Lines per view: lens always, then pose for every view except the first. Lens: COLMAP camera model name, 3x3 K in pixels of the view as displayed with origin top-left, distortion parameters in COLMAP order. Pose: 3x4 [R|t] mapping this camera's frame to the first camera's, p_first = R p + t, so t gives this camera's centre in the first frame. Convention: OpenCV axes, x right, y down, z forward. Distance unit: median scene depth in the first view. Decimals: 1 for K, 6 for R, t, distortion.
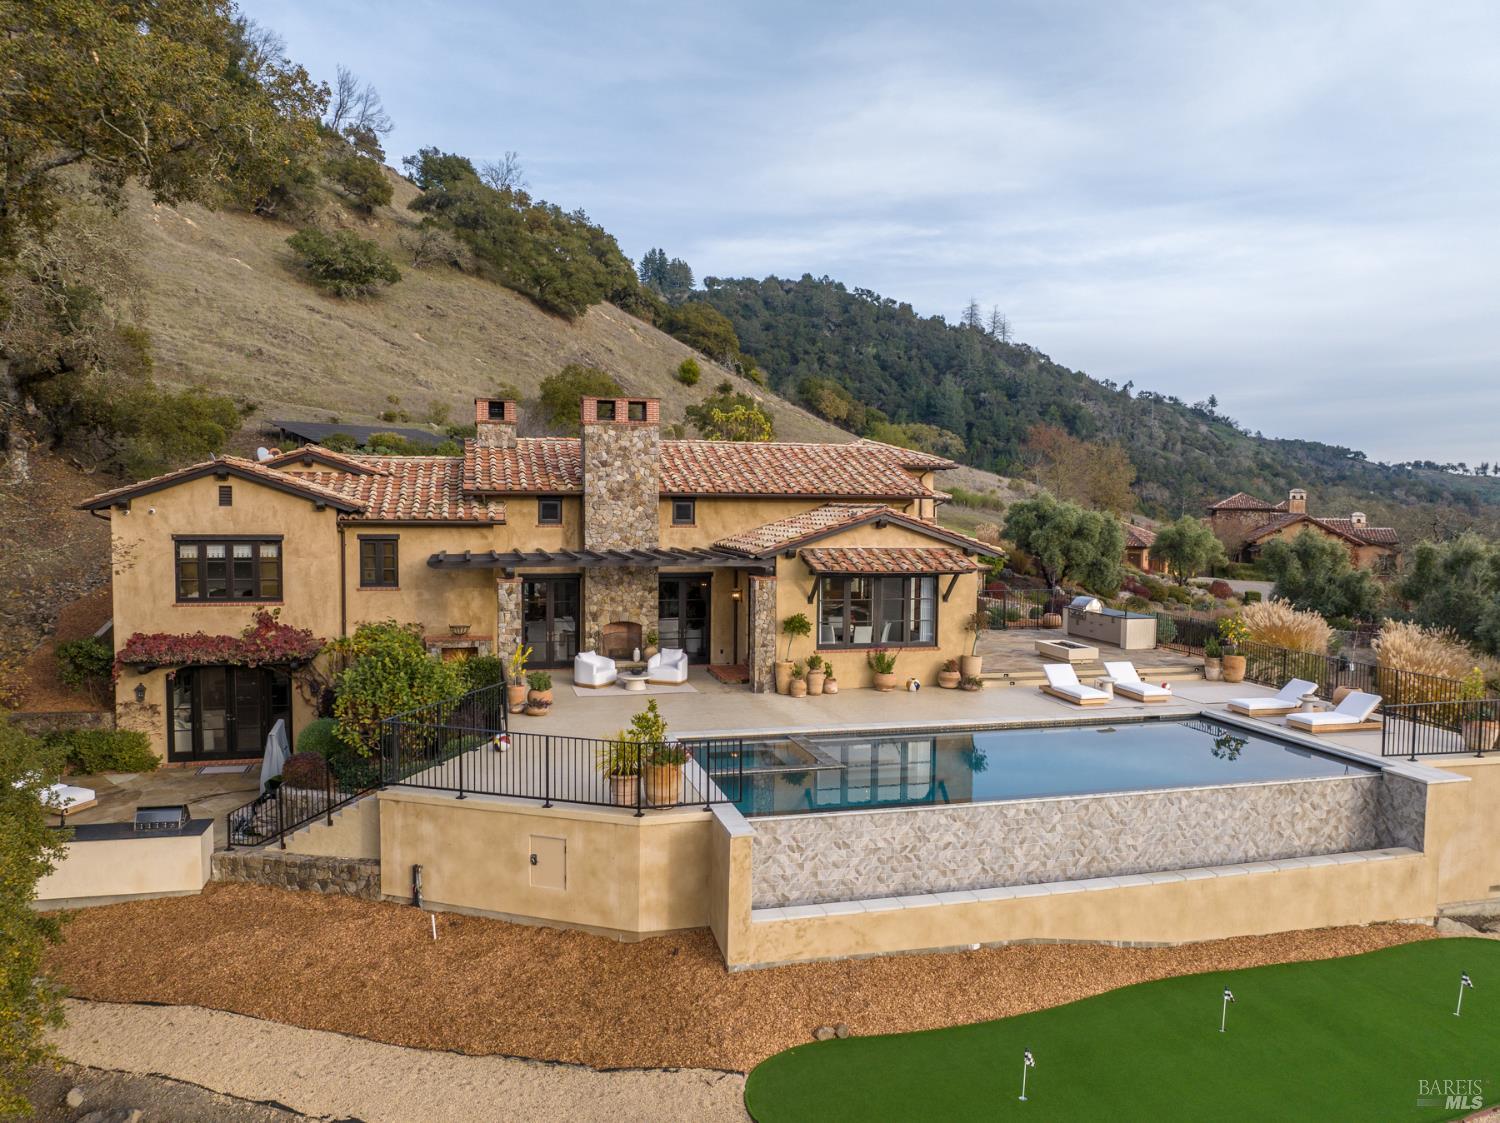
lens RADIAL K [[1067.1, 0, 742.9], [0, 1067.1, 556.8], [0, 0, 1]] dist [-0.010949, -0.062382]
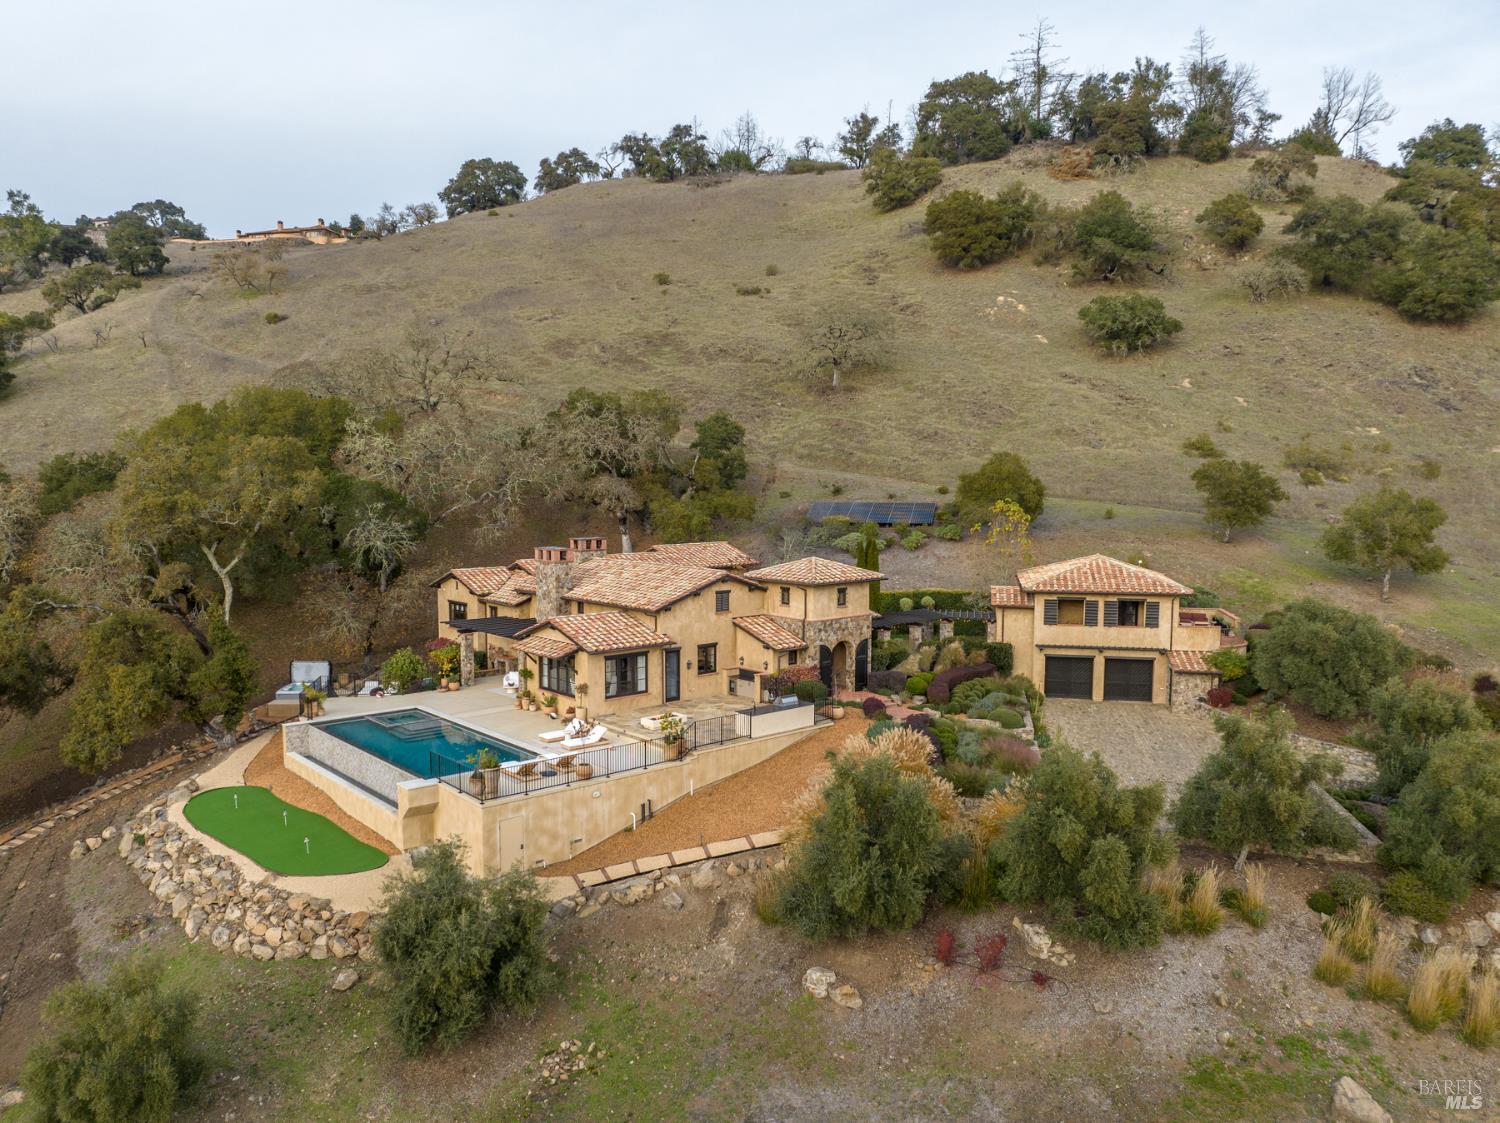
lens RADIAL K [[1107.7, 0, 708.5], [0, 1107.7, 585.8], [0, 0, 1]] dist [-0.041424, 0.008170]
pose [[0.430115, 0.081095, -0.899124, 1.996263], [-0.041913, 0.996677, 0.069843, -0.252039], [0.901801, 0.007644, 0.432085, 0.411858]]
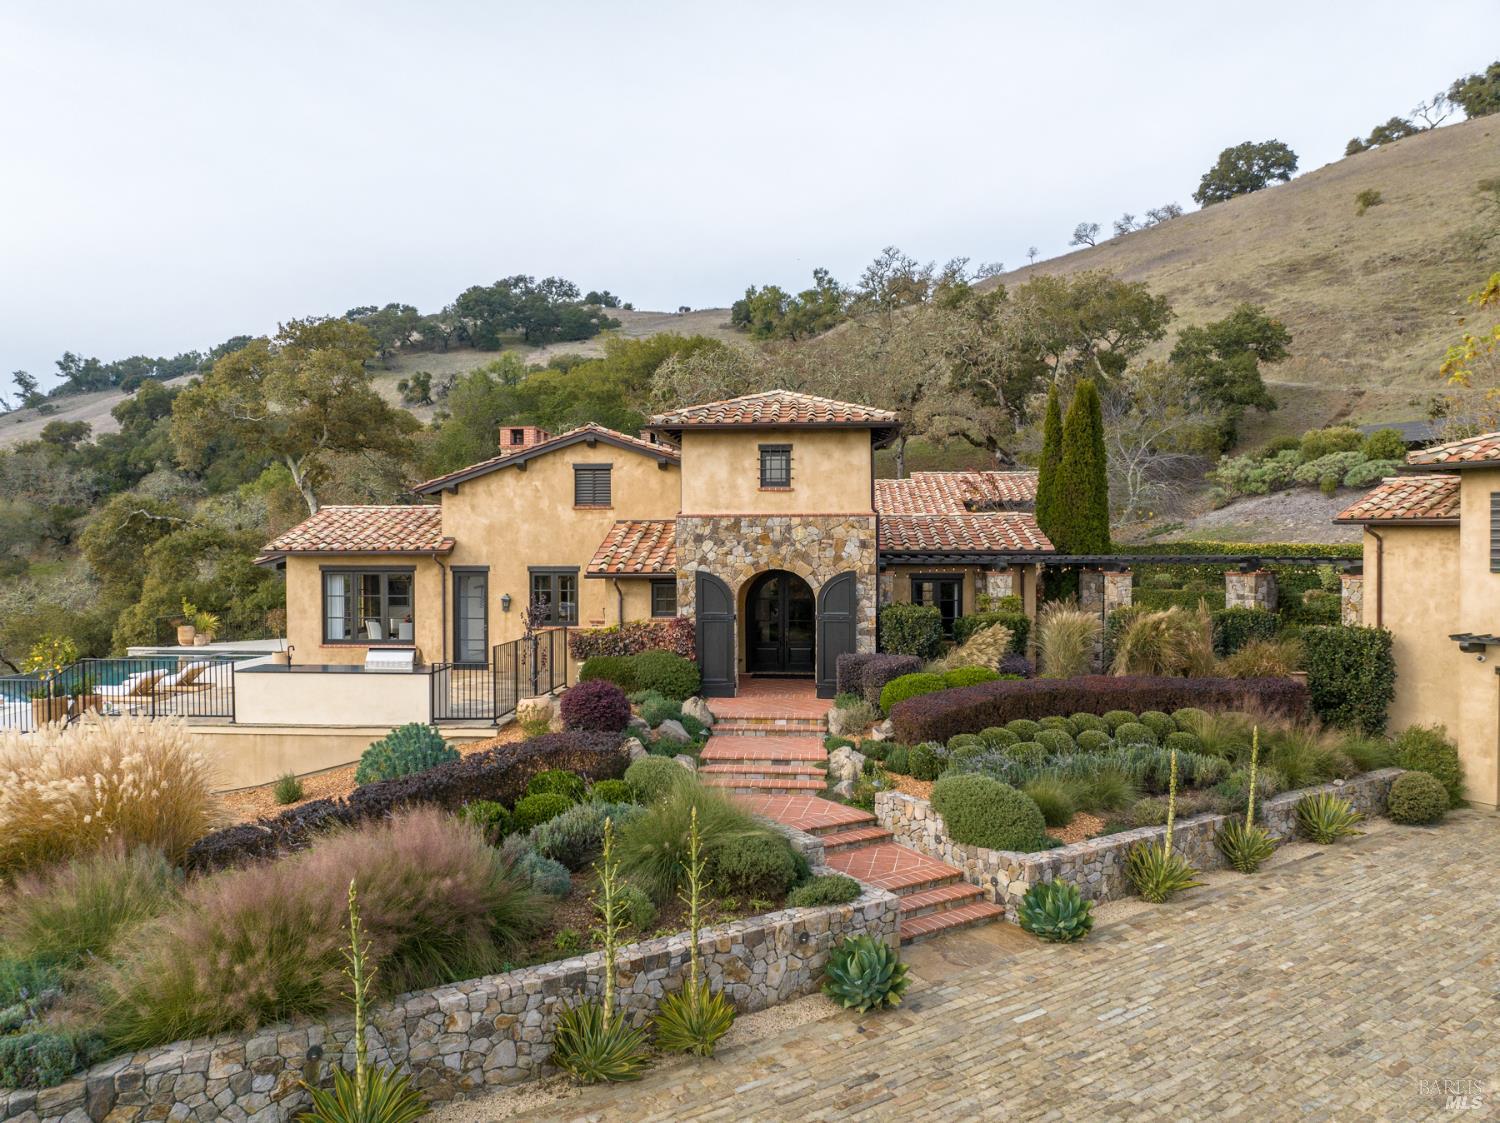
lens RADIAL K [[1056.4, 0, 744.6], [0, 1056.4, 559.0], [0, 0, 1]] dist [-0.037149, 0.003740]
pose [[-0.319021, 0.004290, -0.947738, 1.047341], [-0.050719, 0.998480, 0.021592, -0.040005], [0.946390, 0.054957, -0.318318, 1.779822]]
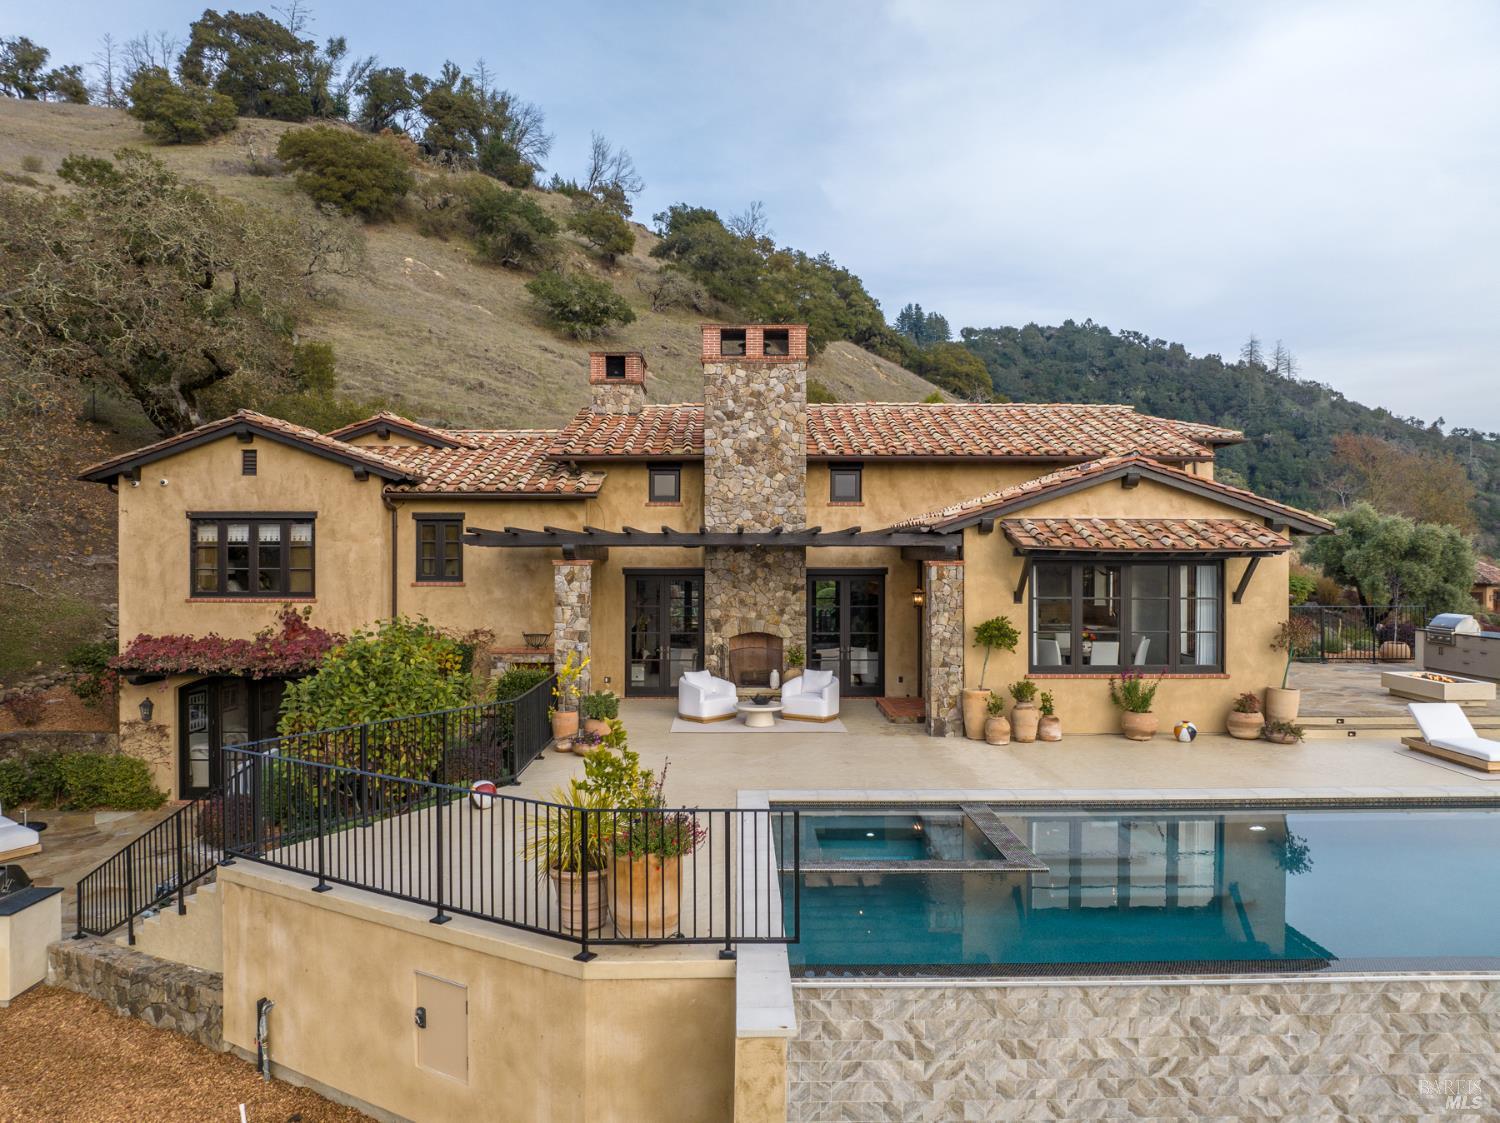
lens RADIAL K [[1056.4, 0, 744.6], [0, 1056.4, 559.0], [0, 0, 1]] dist [-0.037149, 0.003740]
pose [[0.970684, -0.007249, -0.240251, 0.055891], [-0.004917, 0.998737, -0.050000, 0.050231], [0.240310, 0.049716, 0.969422, 0.326426]]
